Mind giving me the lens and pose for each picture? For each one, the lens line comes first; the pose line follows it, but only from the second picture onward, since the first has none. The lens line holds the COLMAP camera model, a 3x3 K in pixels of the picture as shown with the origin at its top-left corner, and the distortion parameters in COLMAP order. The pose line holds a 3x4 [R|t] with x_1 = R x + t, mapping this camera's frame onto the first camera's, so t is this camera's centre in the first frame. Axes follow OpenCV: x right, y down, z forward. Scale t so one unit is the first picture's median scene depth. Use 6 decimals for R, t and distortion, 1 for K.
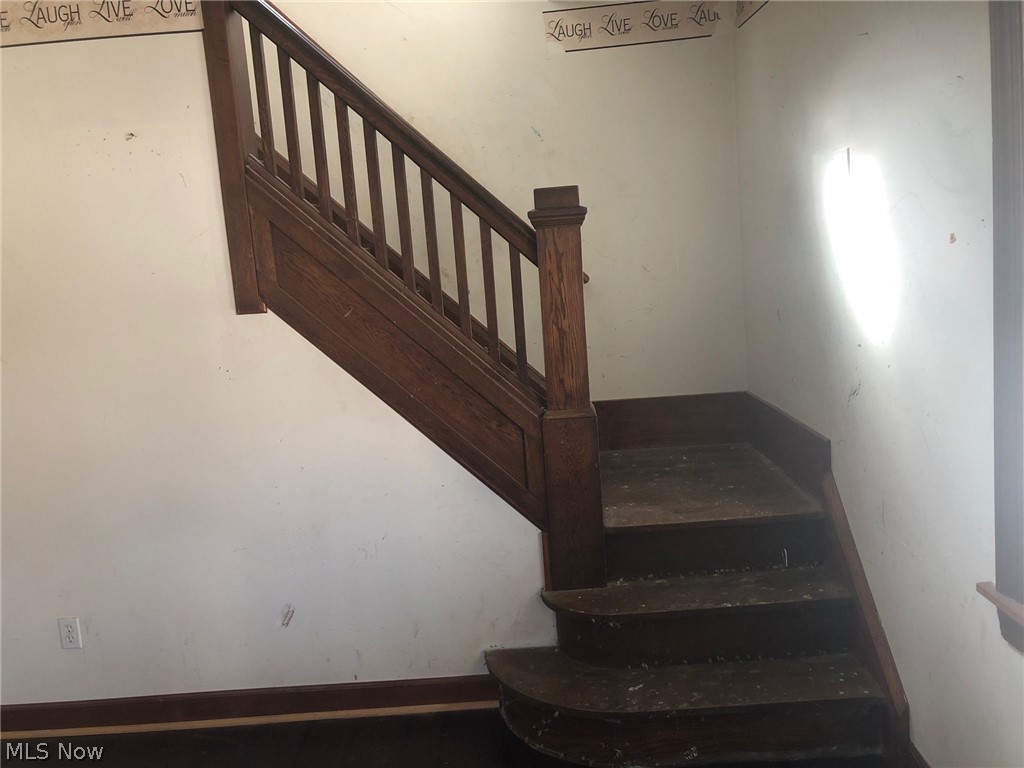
lens RADIAL K [[840.8, 0, 509.9], [0, 840.8, 369.0], [0, 0, 1]] dist [0.019251, -0.020722]
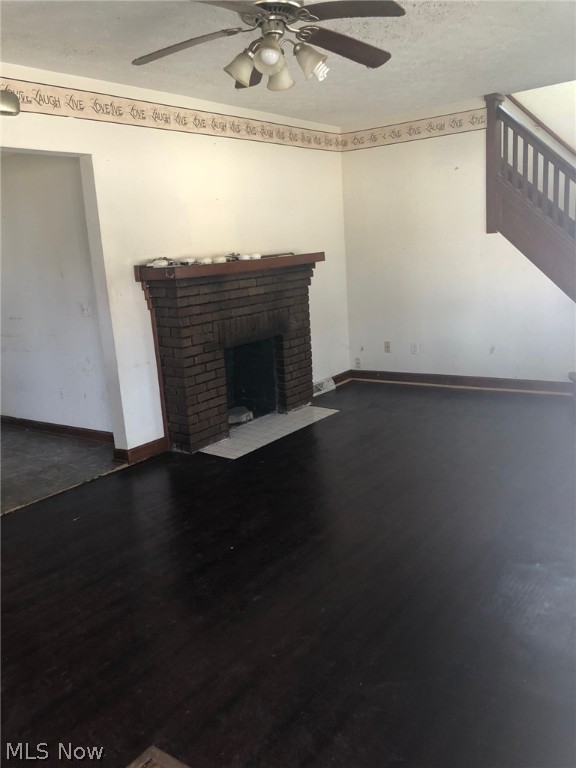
lens RADIAL K [[630.6, 0, 282.4], [0, 630.6, 377.7], [0, 0, 1]] dist [0.019251, -0.020722]
pose [[0.814876, 0.135876, -0.563484, 0.351515], [-0.073744, 0.988539, 0.131727, 0.173108], [0.574925, -0.065788, 0.815557, -1.071369]]
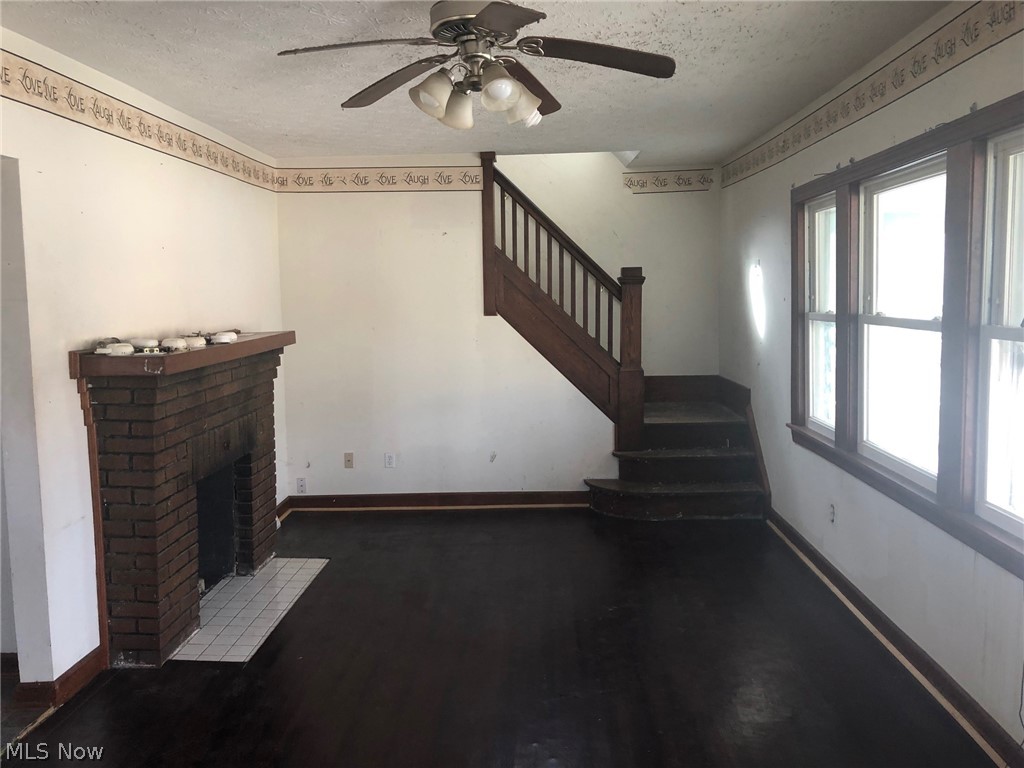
lens RADIAL K [[840.8, 0, 511.4], [0, 840.8, 376.1], [0, 0, 1]] dist [0.019251, -0.020722]
pose [[0.998107, 0.060952, -0.008189, -0.222875], [-0.061231, 0.997333, -0.039720, 0.176819], [0.005746, 0.040147, 0.999177, -1.193985]]
